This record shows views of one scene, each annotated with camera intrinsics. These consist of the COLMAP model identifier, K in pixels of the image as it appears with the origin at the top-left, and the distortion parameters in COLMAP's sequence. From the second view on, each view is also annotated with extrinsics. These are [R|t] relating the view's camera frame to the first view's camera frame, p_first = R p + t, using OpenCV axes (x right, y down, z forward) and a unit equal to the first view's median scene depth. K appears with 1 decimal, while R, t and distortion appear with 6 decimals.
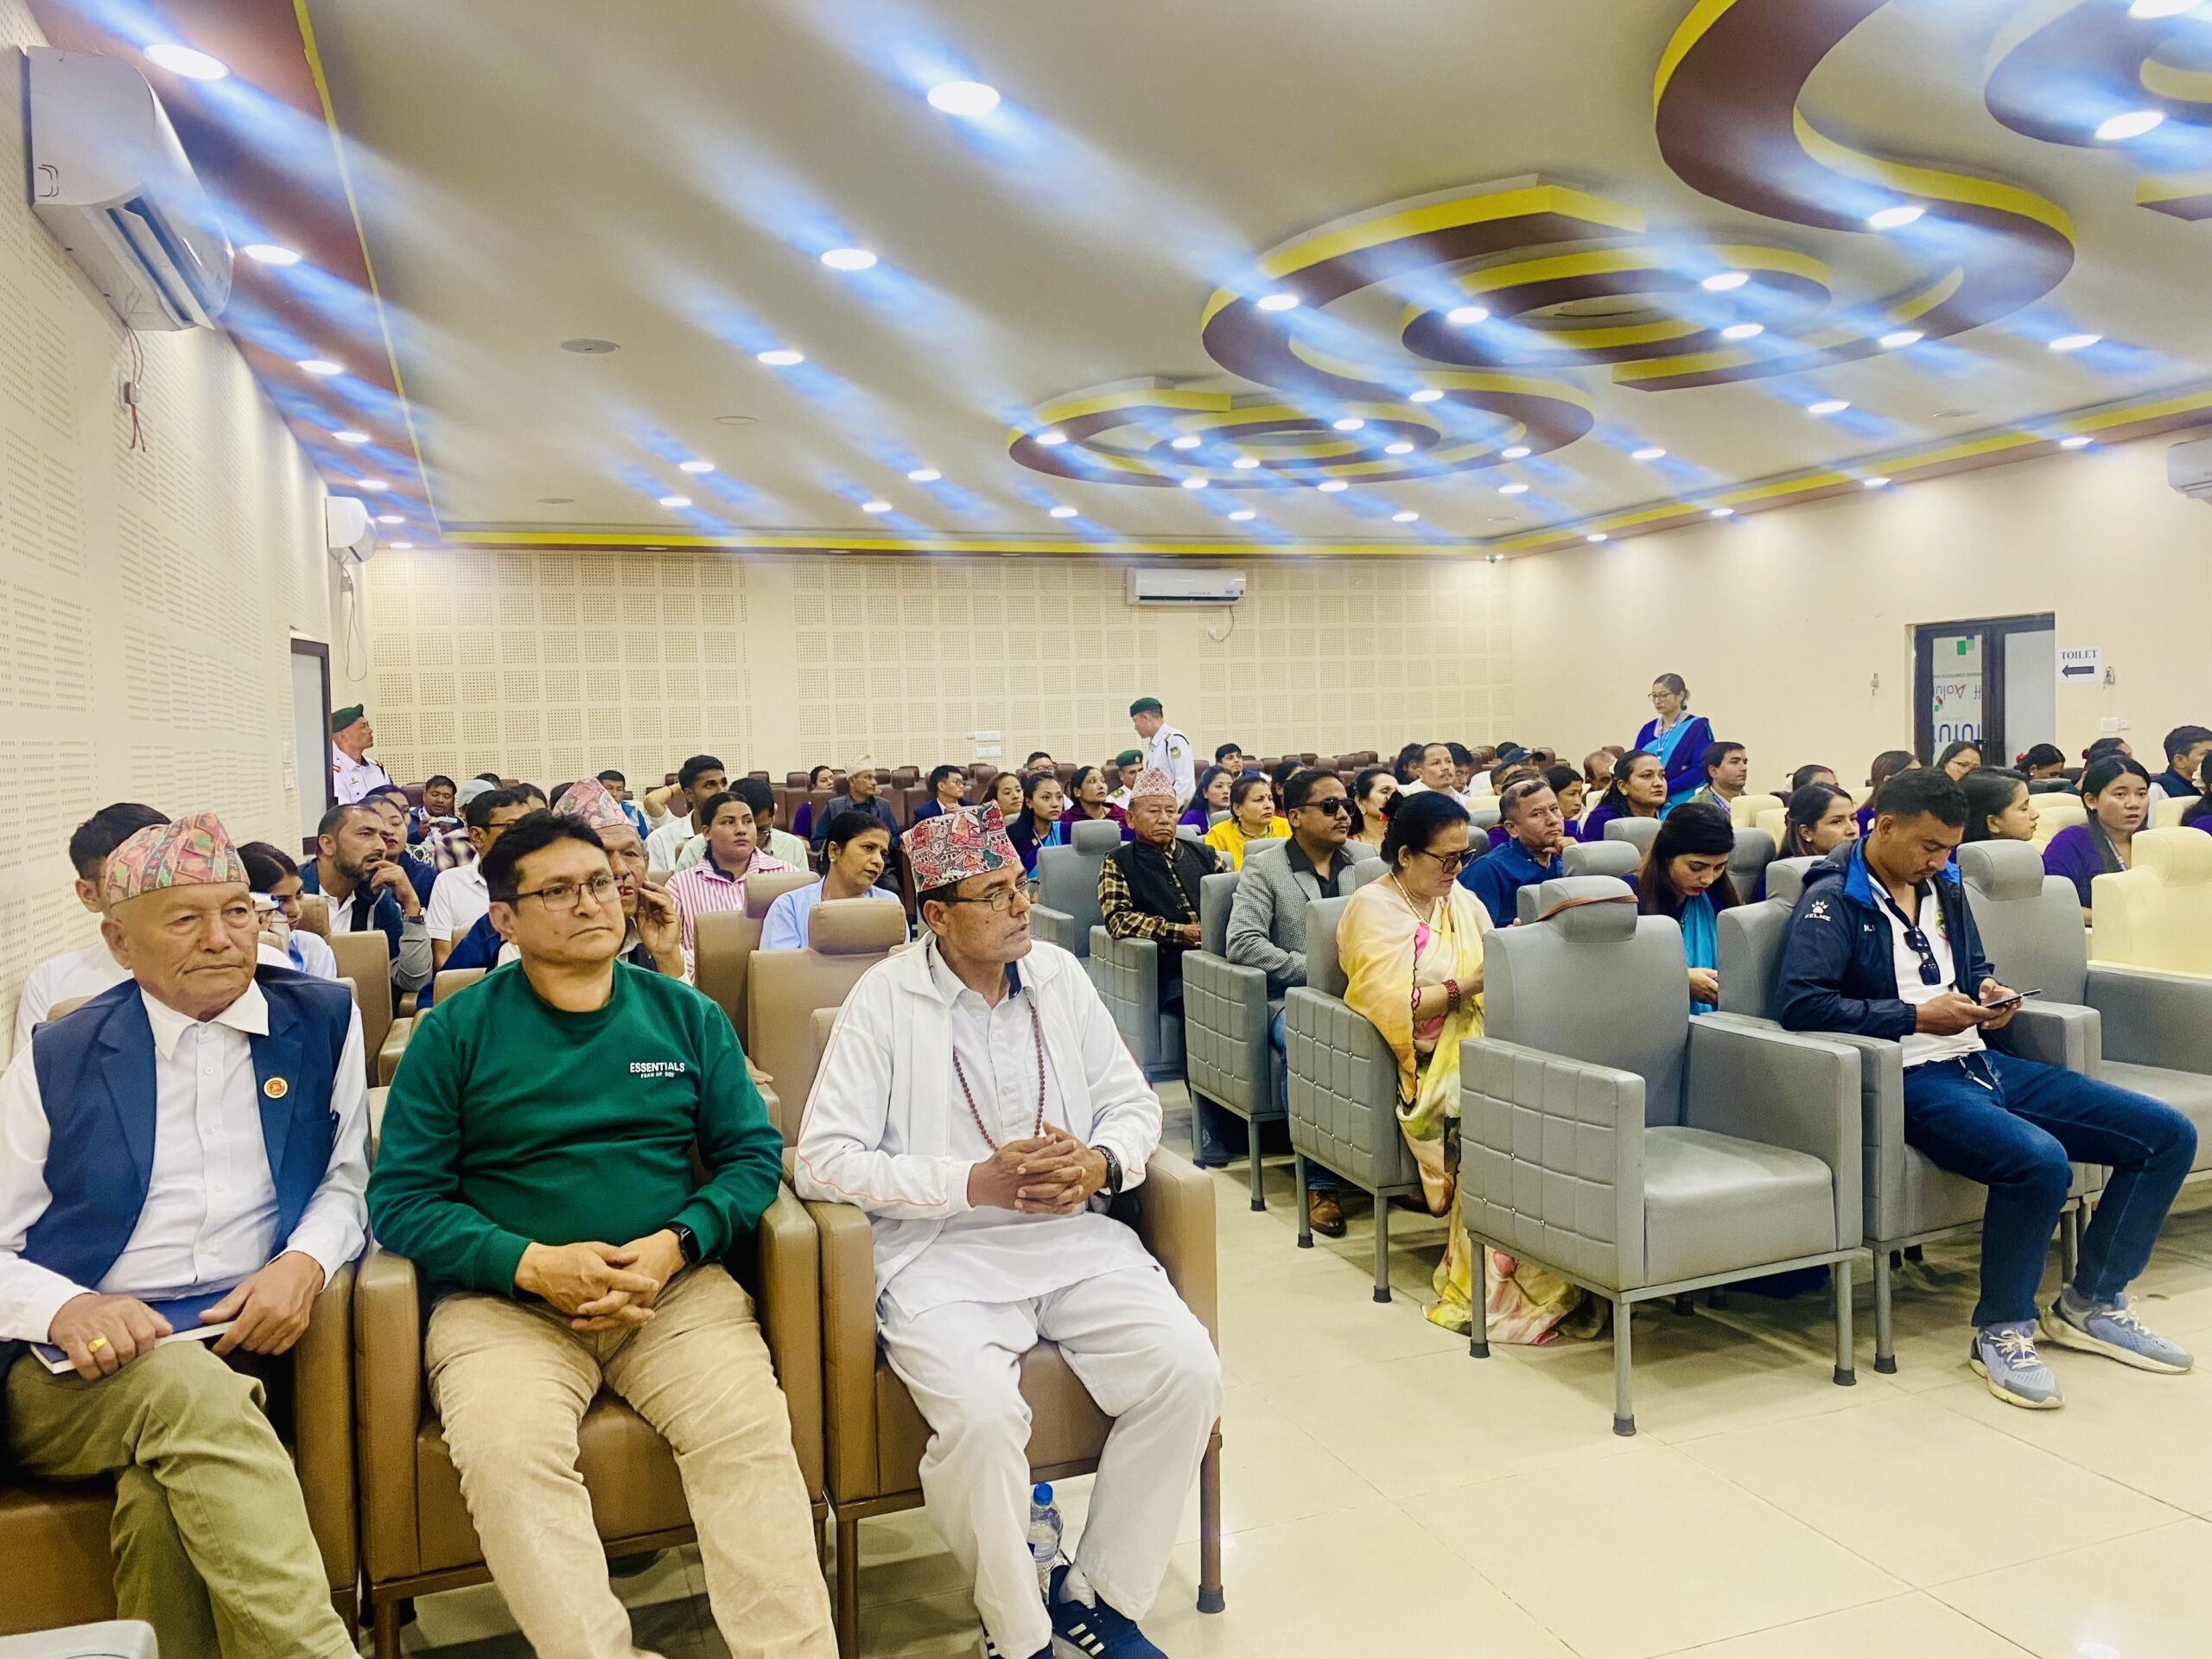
lens RADIAL K [[1646.5, 0, 1107.8], [0, 1646.5, 894.7], [0, 0, 1]] dist [0.079182, -0.241114]
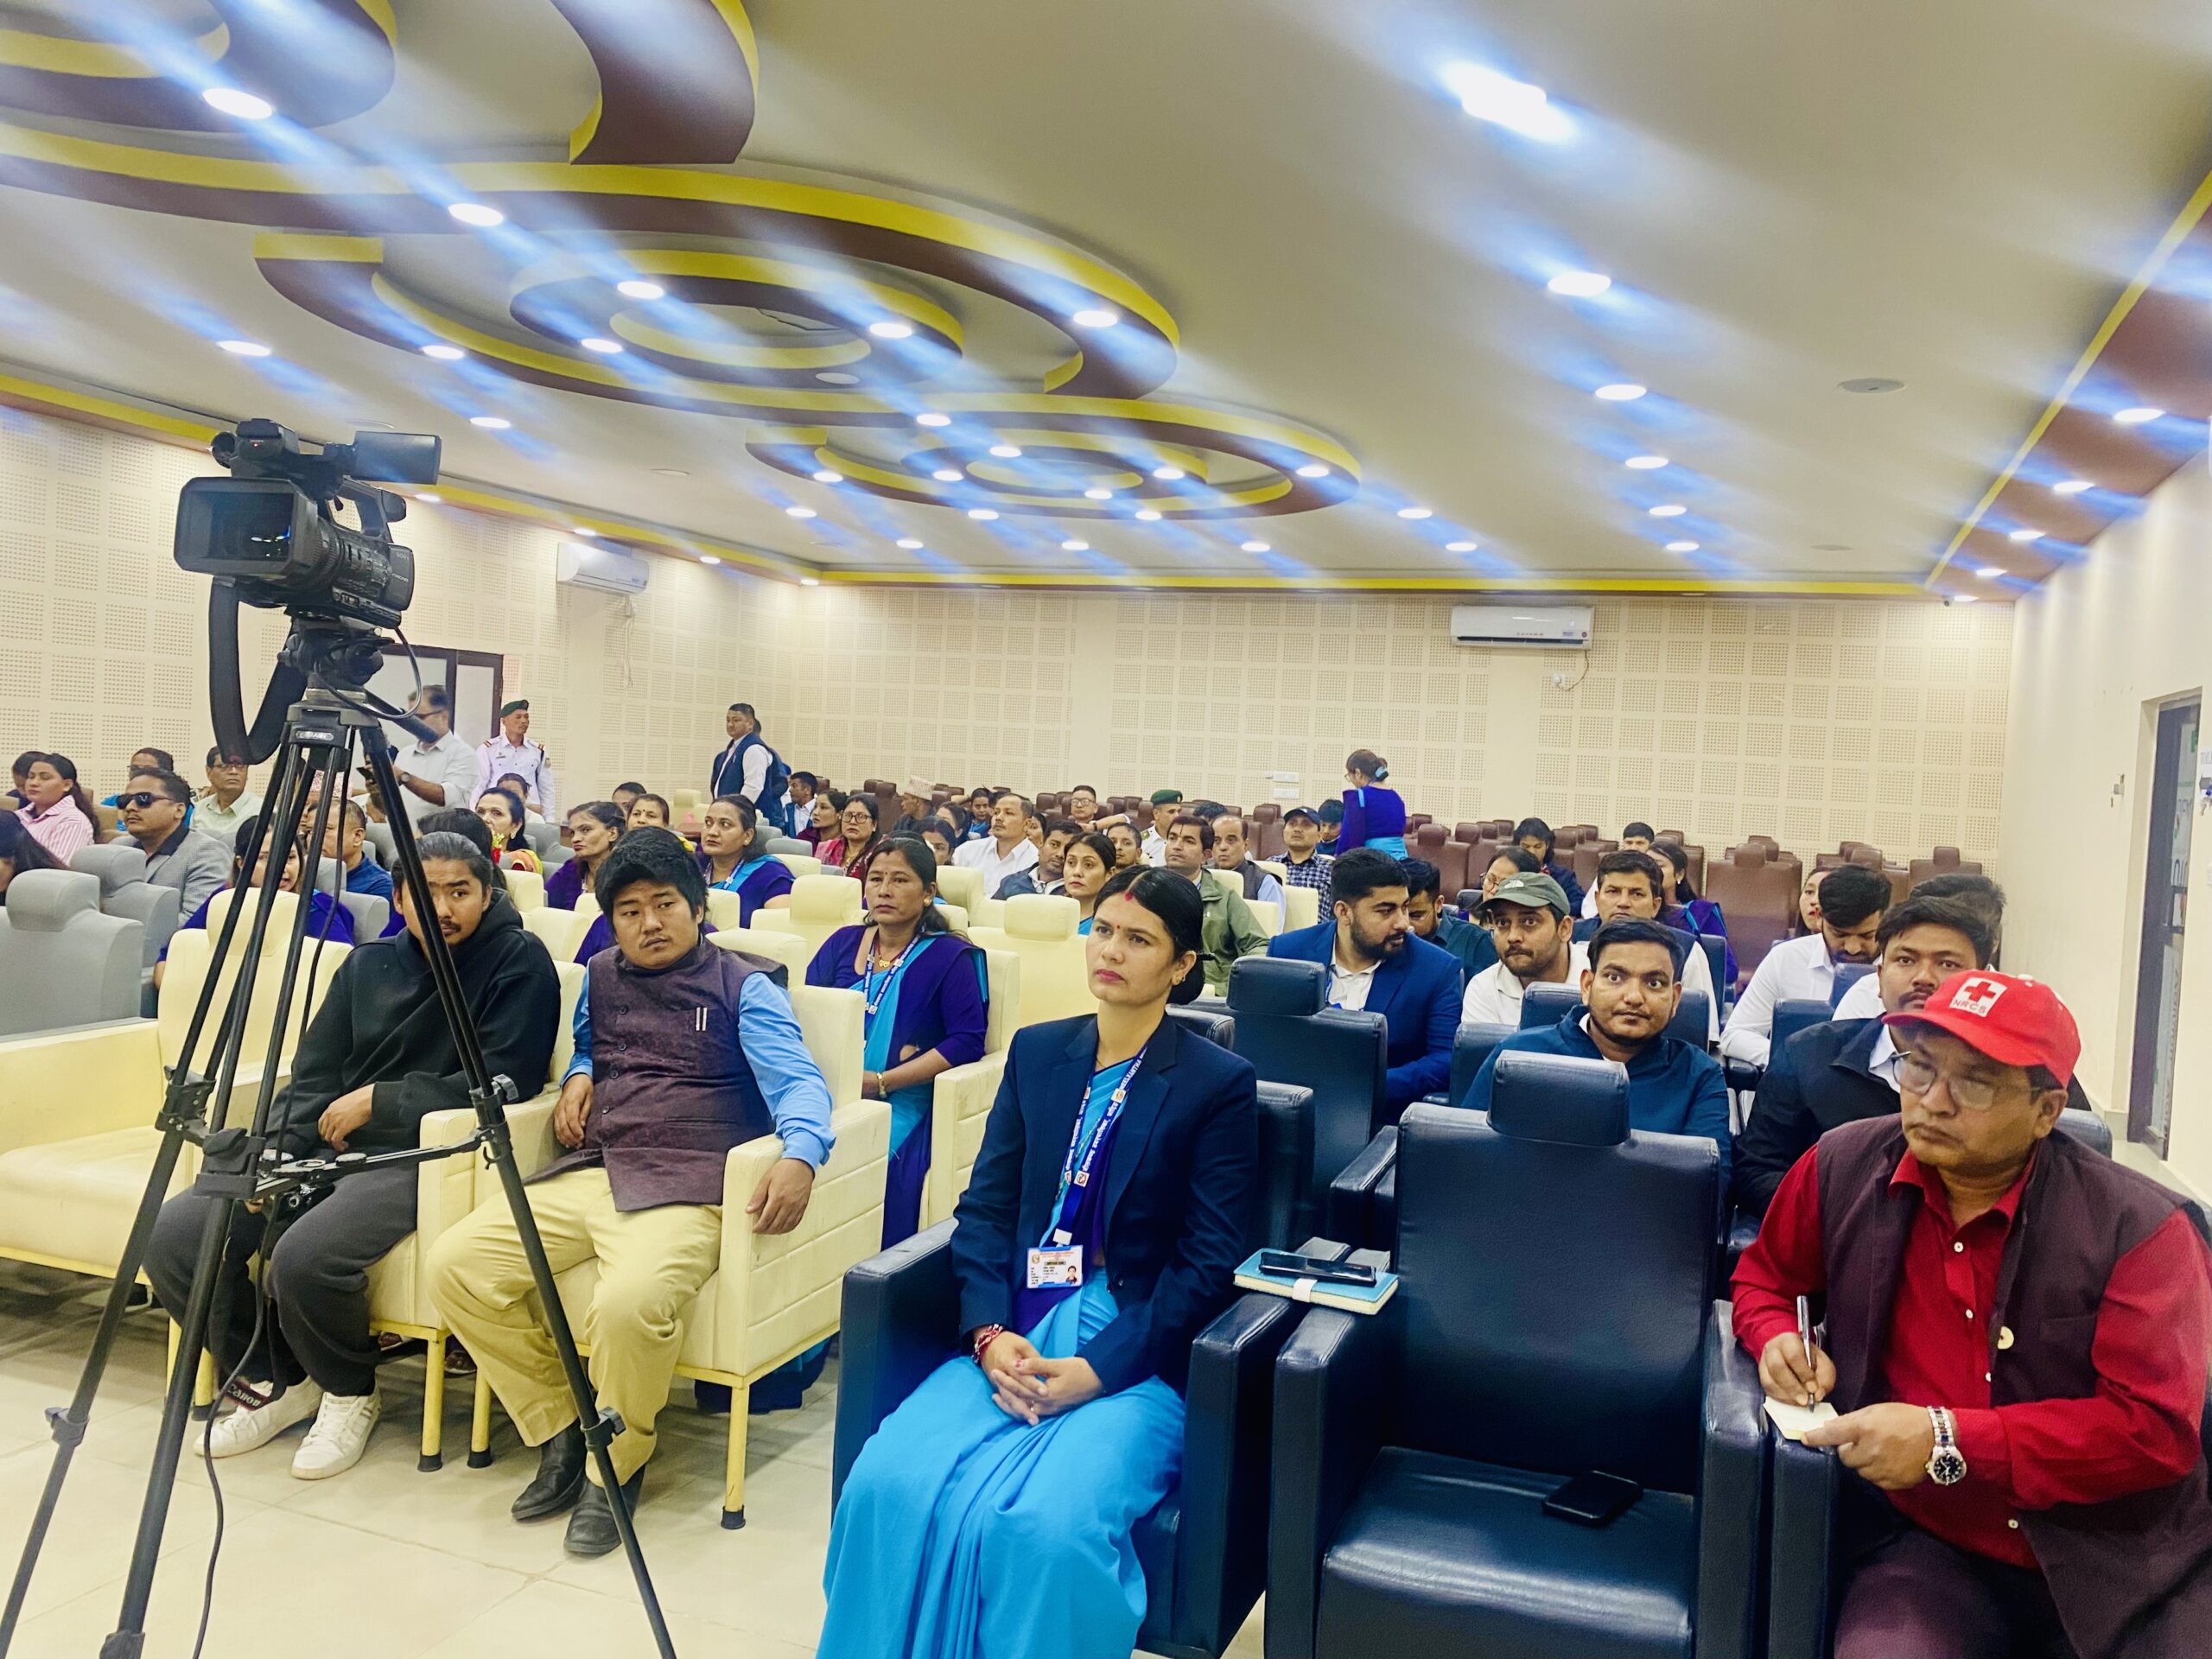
lens RADIAL K [[1687.9, 0, 1075.5], [0, 1687.9, 835.4], [0, 0, 1]] dist [0.155895, -0.422348]
pose [[0.732544, 0.097883, -0.673646, 0.528716], [-0.143348, 0.989599, -0.012089, -0.033863], [0.665455, 0.105421, 0.738956, 0.194768]]
